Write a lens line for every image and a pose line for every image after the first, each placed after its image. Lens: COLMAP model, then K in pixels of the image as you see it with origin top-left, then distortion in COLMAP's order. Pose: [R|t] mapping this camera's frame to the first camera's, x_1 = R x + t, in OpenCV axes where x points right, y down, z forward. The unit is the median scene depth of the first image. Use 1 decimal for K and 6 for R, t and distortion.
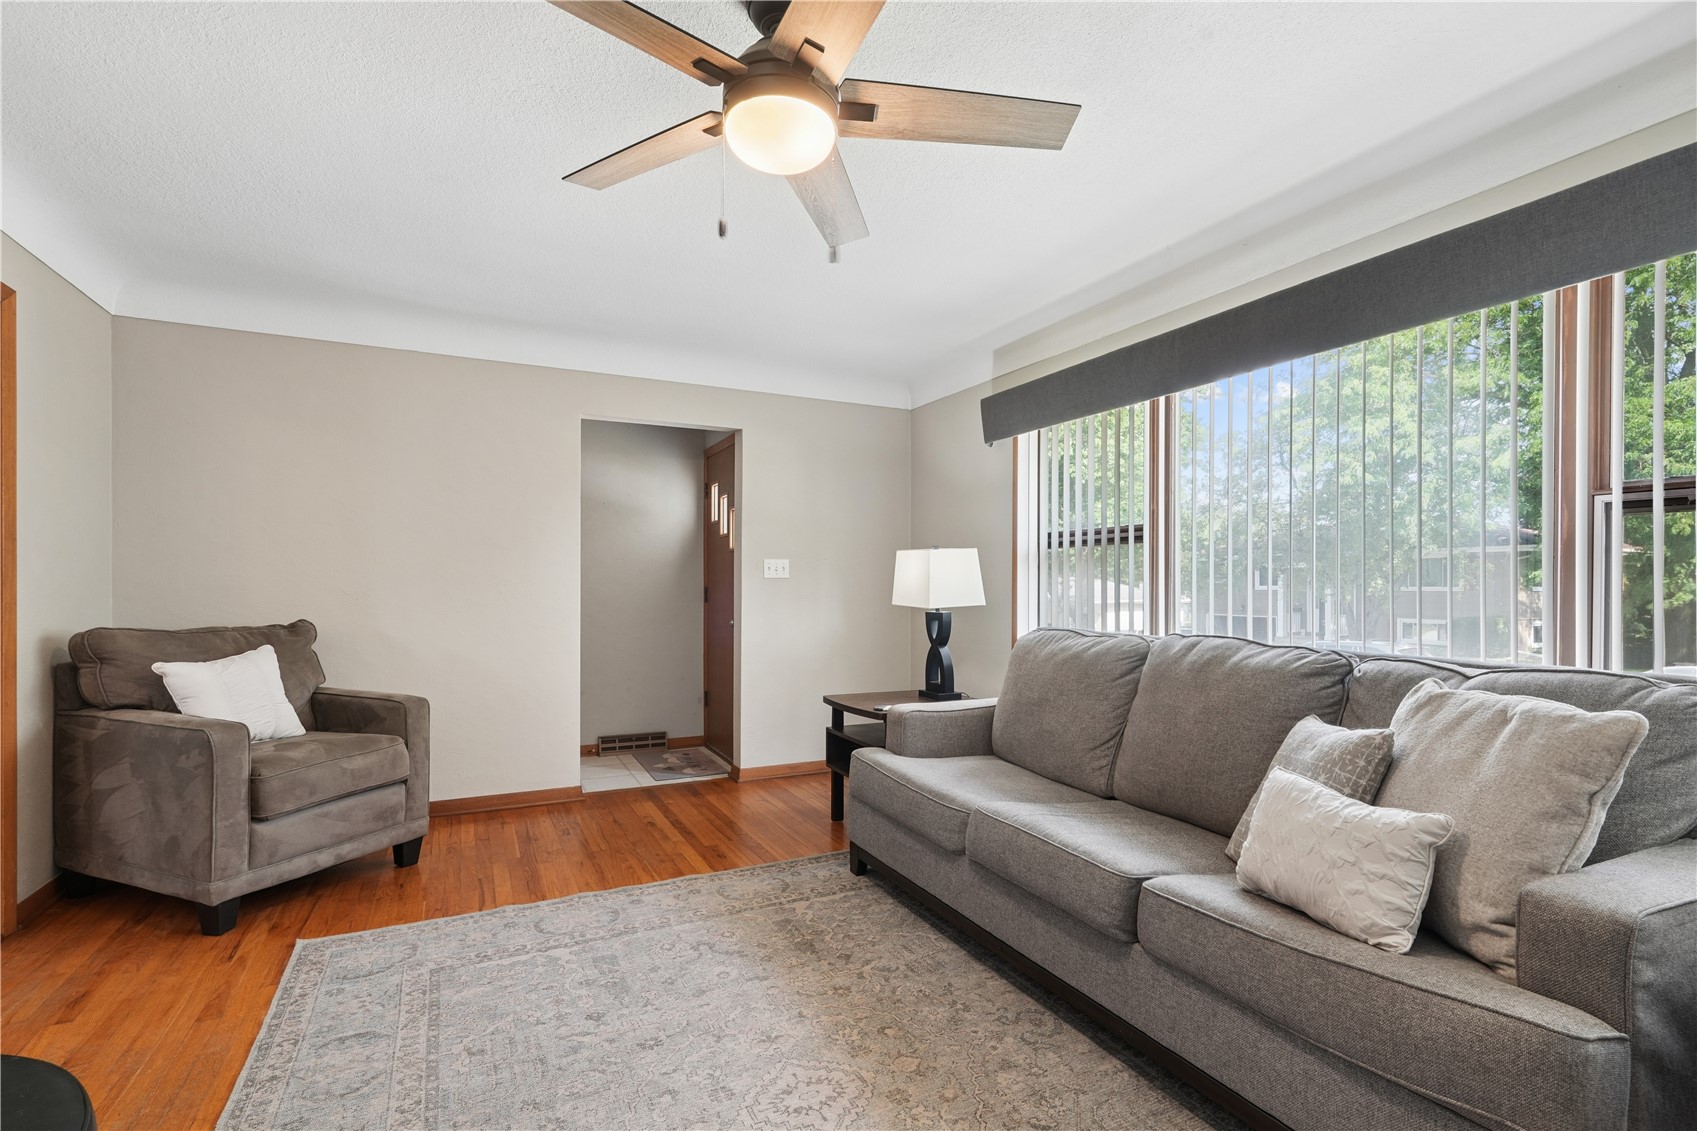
lens RADIAL K [[769.6, 0, 840.2], [0, 769.6, 574.8], [0, 0, 1]] dist [0.002003, 0.000446]
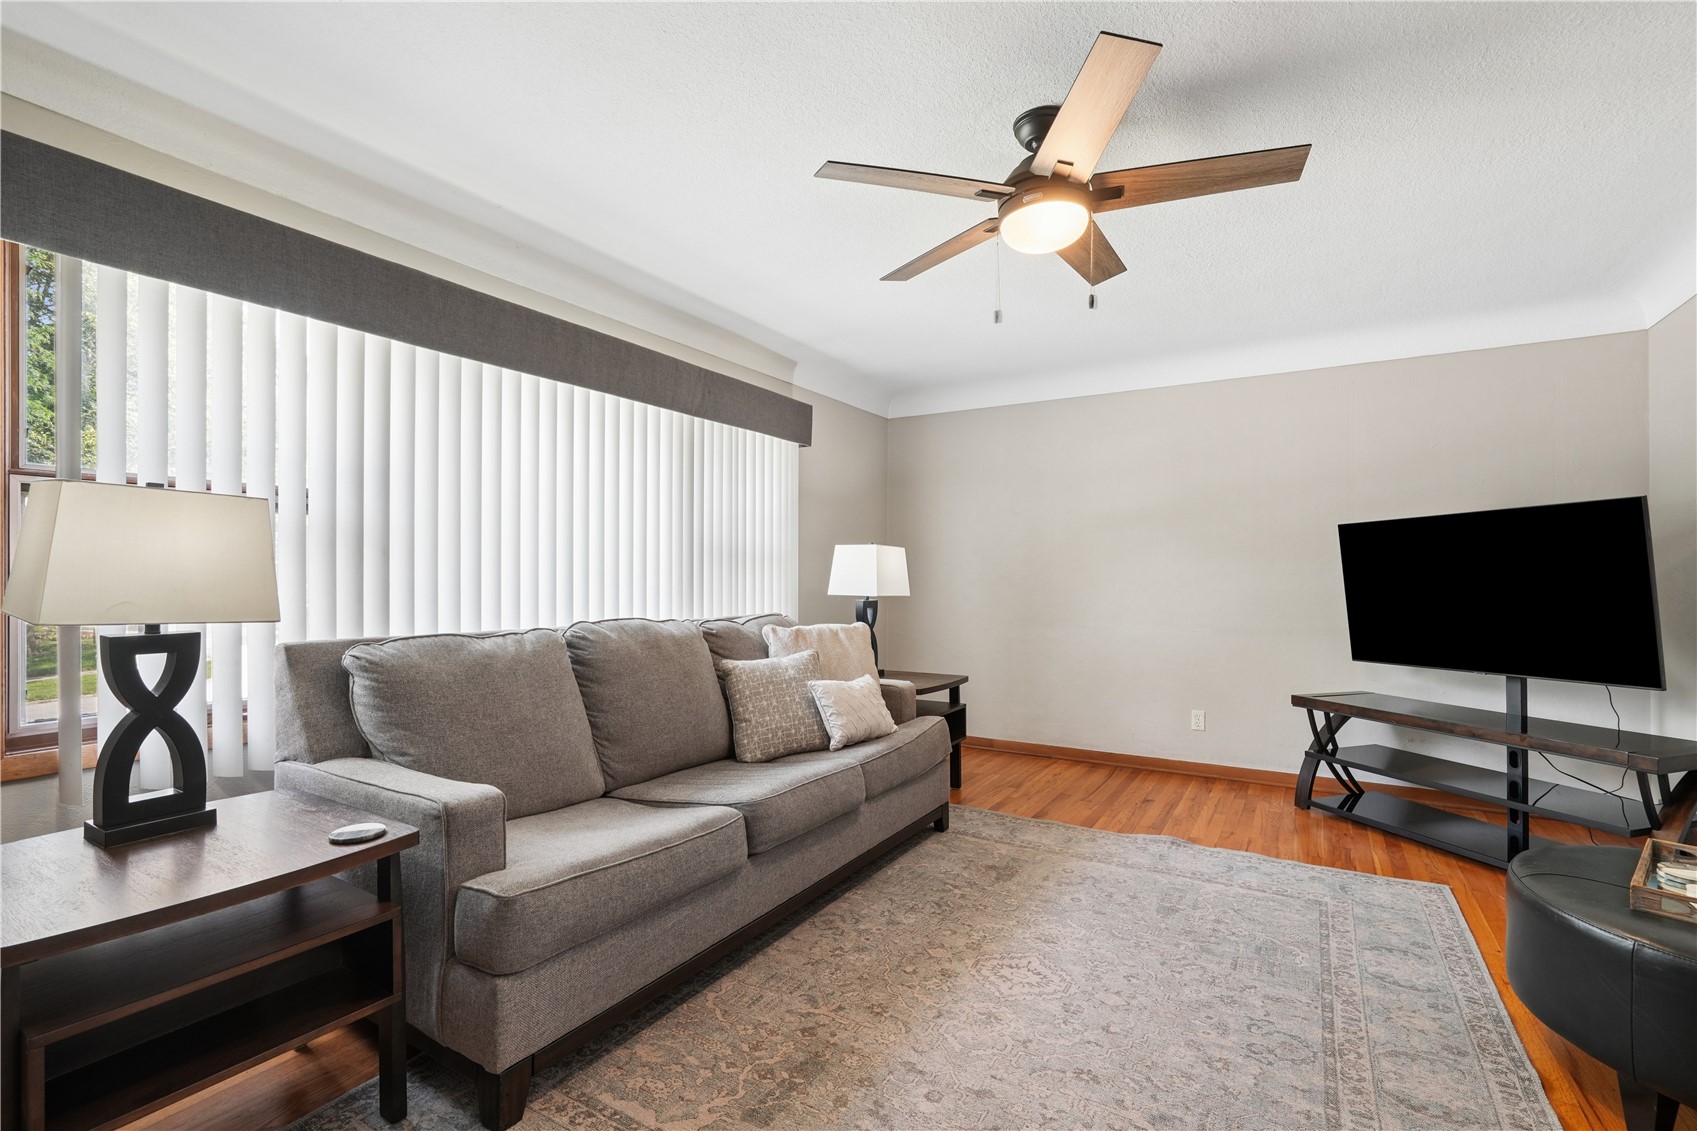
lens RADIAL K [[769.6, 0, 840.2], [0, 769.6, 574.8], [0, 0, 1]] dist [0.002003, 0.000446]
pose [[-0.528992, -0.000862, 0.848626, -0.789120], [-0.015966, 0.999833, -0.008936, 0.020046], [-0.848476, -0.018277, -0.528918, 1.581202]]
